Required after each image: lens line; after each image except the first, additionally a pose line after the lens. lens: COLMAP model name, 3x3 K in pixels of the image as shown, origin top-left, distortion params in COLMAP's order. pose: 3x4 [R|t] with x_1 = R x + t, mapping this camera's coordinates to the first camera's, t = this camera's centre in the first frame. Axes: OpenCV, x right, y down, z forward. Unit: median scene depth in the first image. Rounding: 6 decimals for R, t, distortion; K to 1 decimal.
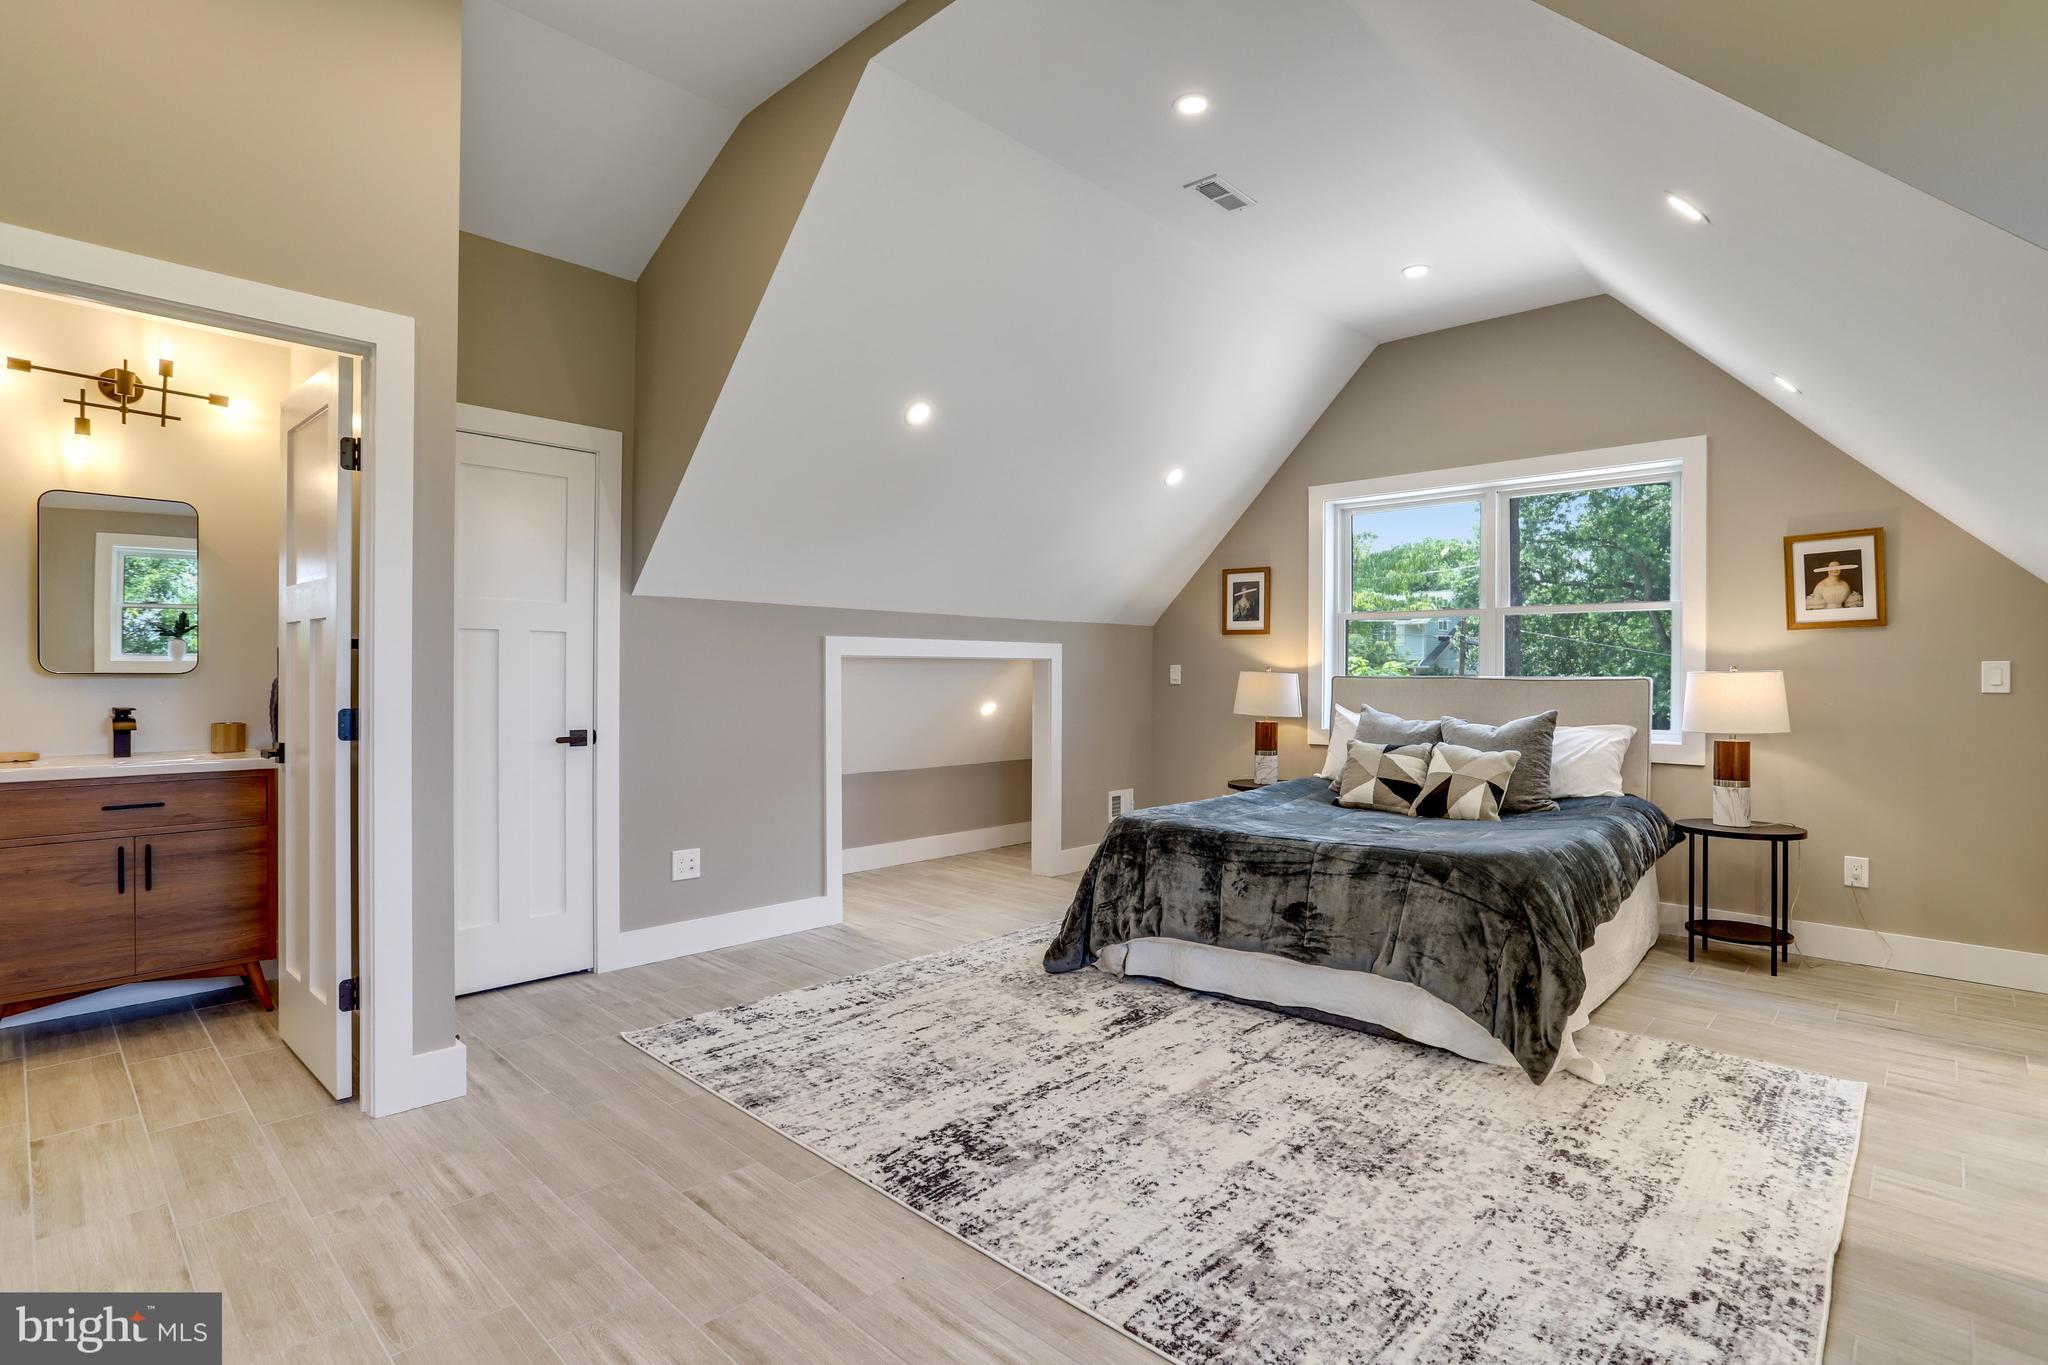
lens RADIAL K [[988.7, 0, 1050.6], [0, 988.7, 679.6], [0, 0, 1]] dist [-0.044004, 0.020473]
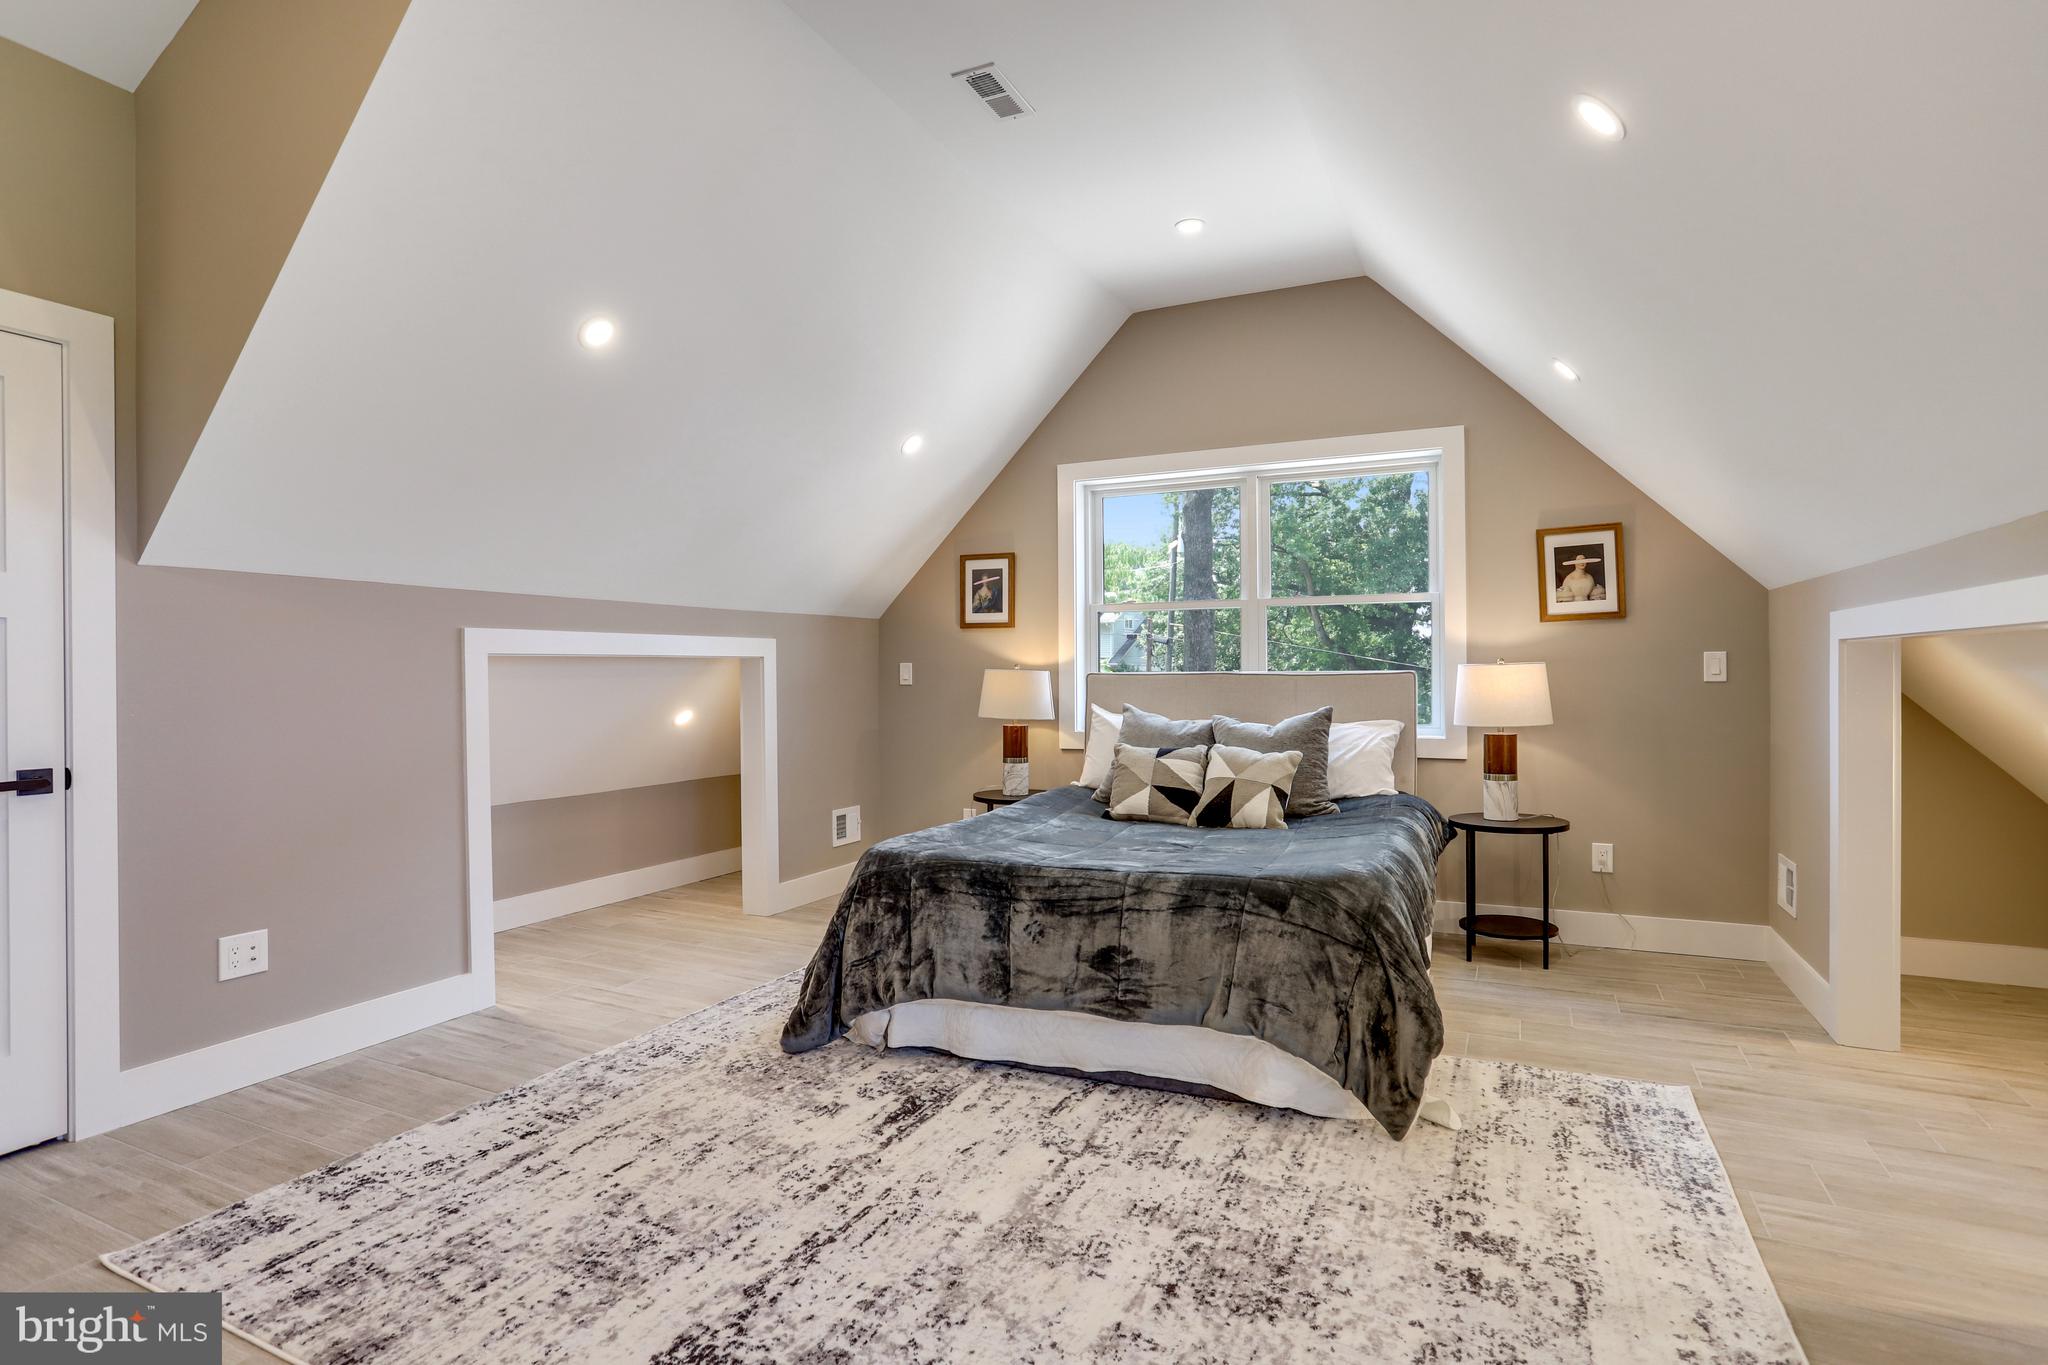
lens RADIAL K [[988.7, 0, 1047.6], [0, 988.7, 680.8], [0, 0, 1]] dist [-0.044004, 0.020473]
pose [[0.951073, -0.013569, 0.308668, -0.045320], [0.012977, 0.999908, 0.003969, -0.000983], [-0.308693, 0.000231, 0.951162, 0.203258]]
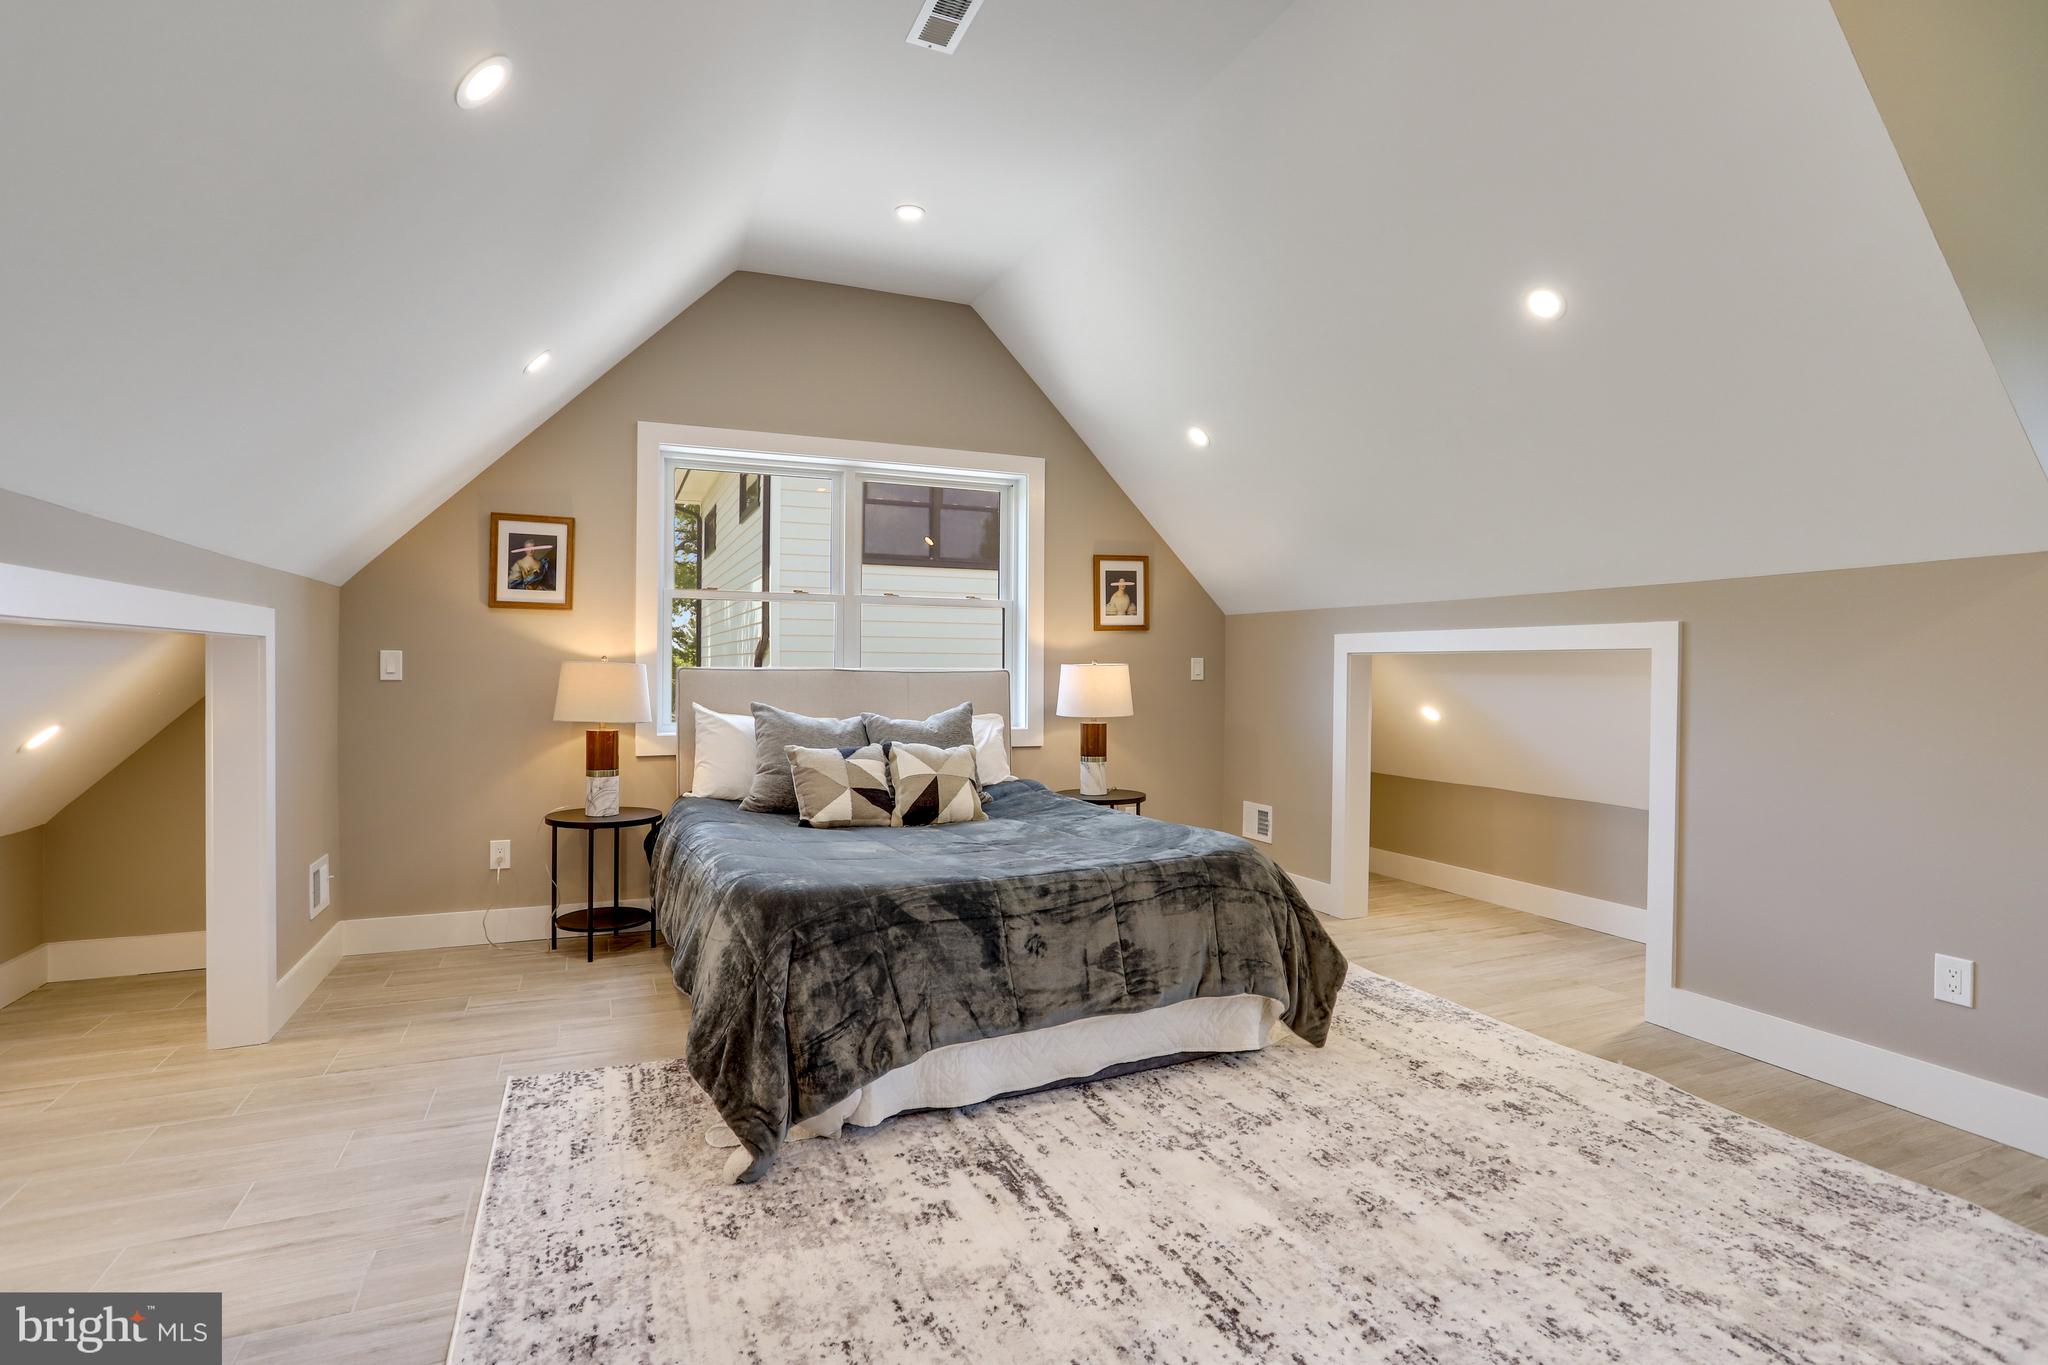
lens RADIAL K [[988.7, 0, 920.8], [0, 988.7, 680.5], [0, 0, 1]] dist [-0.044004, 0.020473]
pose [[0.425298, -0.013693, 0.904950, -0.508053], [0.001616, 0.999895, 0.014371, -0.006721], [-0.905052, -0.004650, 0.425276, 0.713753]]
